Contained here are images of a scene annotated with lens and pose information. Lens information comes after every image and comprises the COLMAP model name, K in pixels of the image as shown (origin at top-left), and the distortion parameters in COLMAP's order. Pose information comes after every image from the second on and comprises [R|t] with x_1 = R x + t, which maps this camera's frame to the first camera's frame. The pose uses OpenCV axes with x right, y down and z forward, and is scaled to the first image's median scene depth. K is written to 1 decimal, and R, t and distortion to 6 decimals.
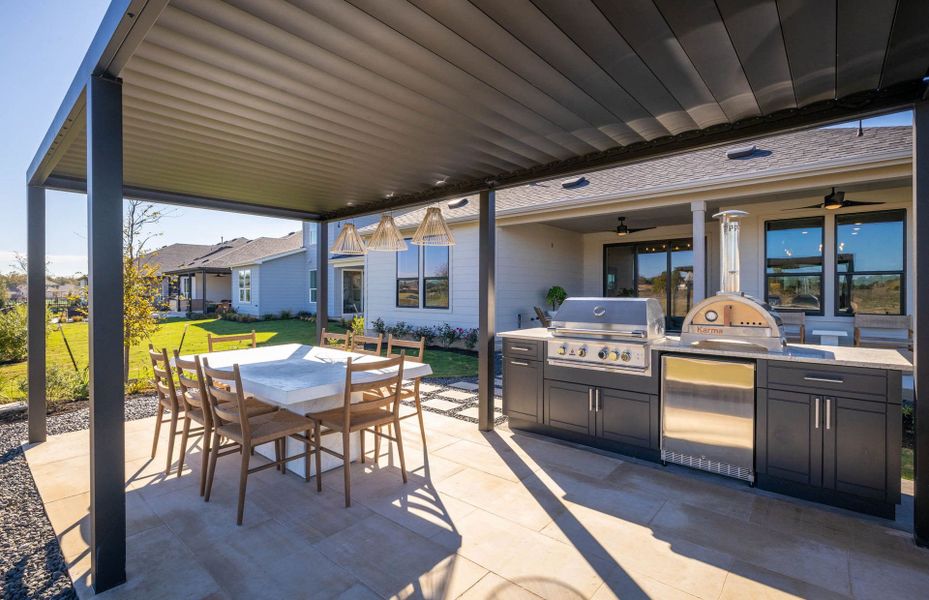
lens RADIAL K [[414.4, 0, 464.5], [0, 414.4, 300.0], [0, 0, 1]] dist [-0.028601, 0.000439]
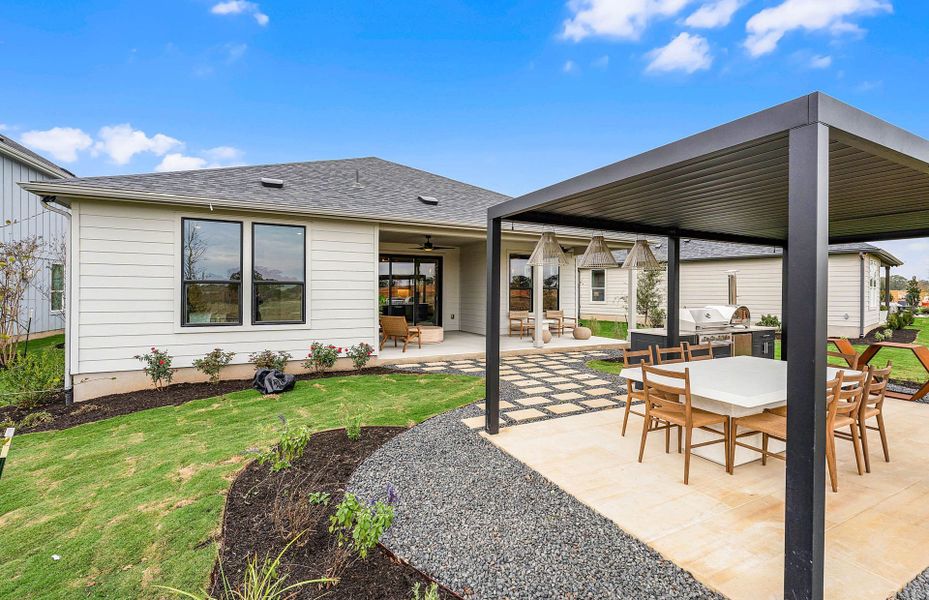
lens RADIAL K [[414.4, 0, 464.5], [0, 414.4, 300.0], [0, 0, 1]] dist [-0.028601, 0.000439]
pose [[0.362995, -0.009777, 0.931740, -0.676077], [0.009378, 0.999933, 0.006839, -0.025655], [-0.931744, 0.006255, 0.363062, 0.482133]]
